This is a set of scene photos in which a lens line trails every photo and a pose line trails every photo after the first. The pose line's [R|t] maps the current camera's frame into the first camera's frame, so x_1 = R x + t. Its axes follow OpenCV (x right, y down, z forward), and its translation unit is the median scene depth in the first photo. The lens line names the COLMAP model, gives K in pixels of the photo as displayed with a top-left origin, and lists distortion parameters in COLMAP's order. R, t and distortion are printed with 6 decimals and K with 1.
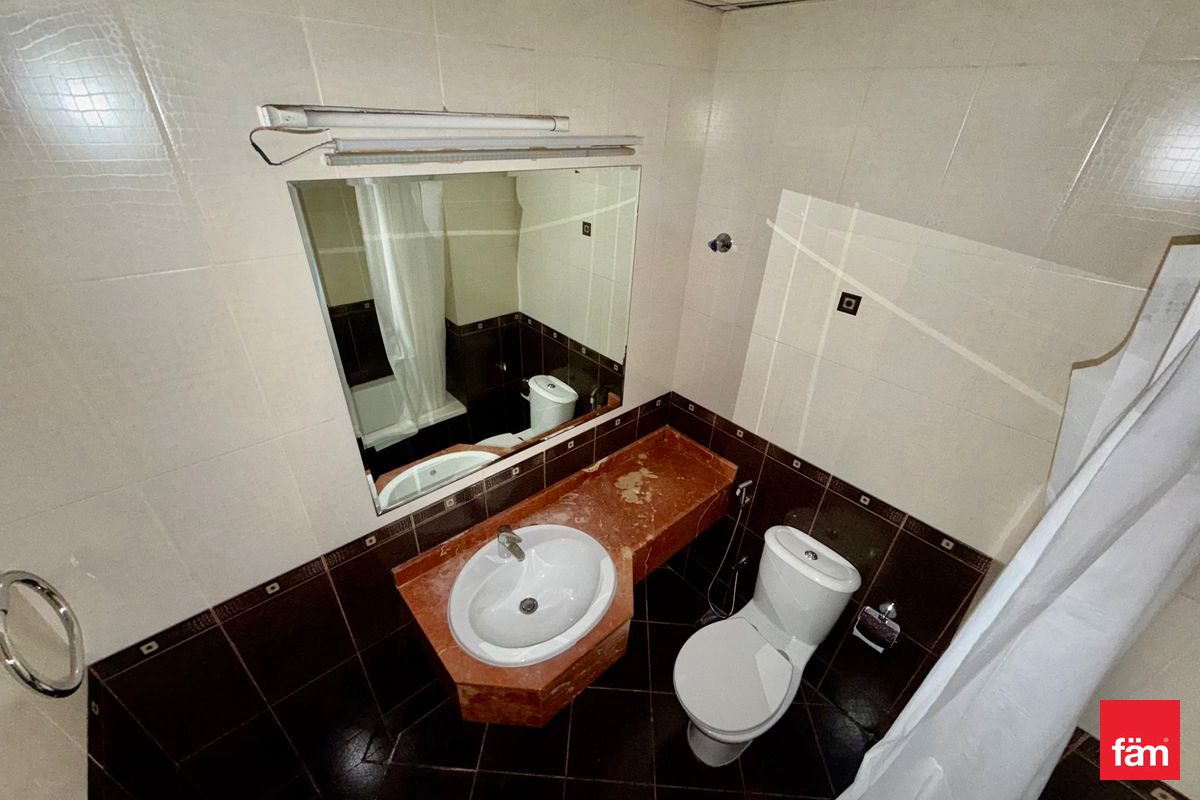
lens RADIAL K [[477.8, 0, 600.0], [0, 477.8, 400.0], [0, 0, 1]] dist [-0.002484, -0.000091]
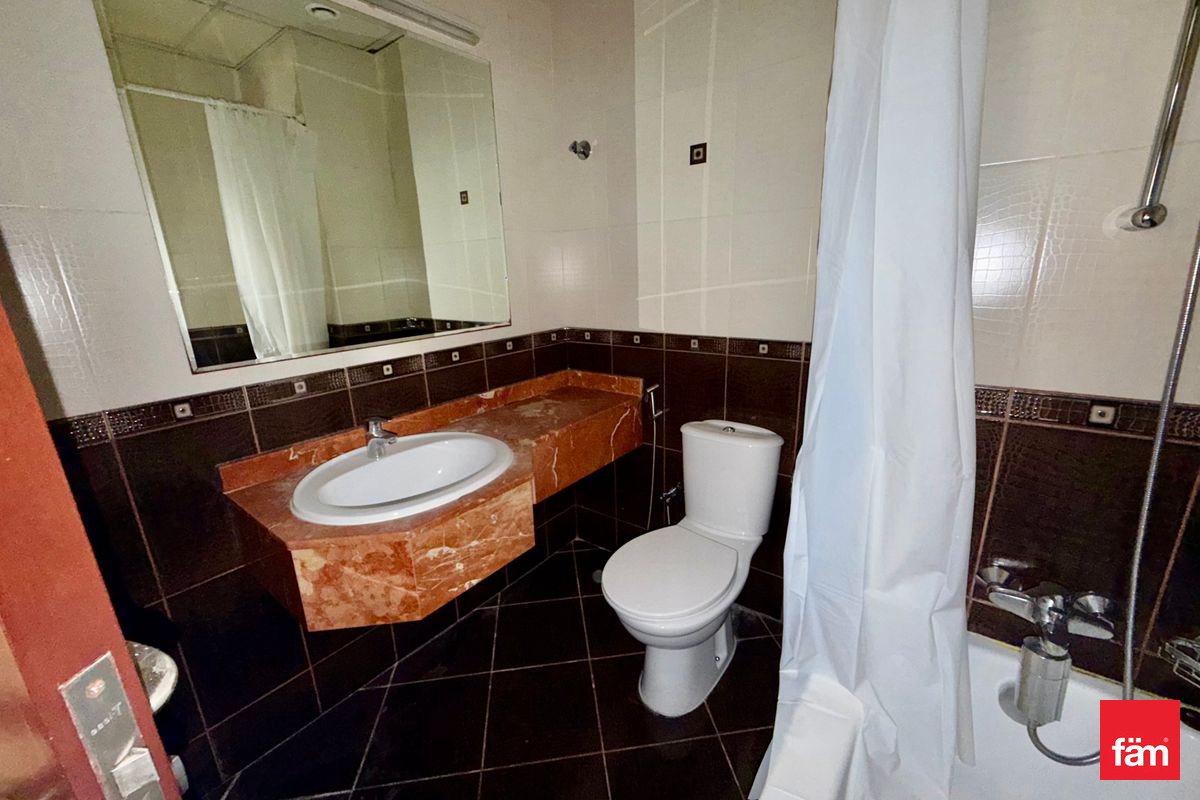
lens RADIAL K [[479.4, 0, 600.0], [0, 479.4, 400.0], [0, 0, 1]] dist [0.002970, 0.000061]
pose [[0.980823, -0.122572, 0.151535, 0.060441], [0.158443, 0.954219, -0.253695, 0.448235], [-0.113502, 0.272839, 0.955341, 0.118567]]
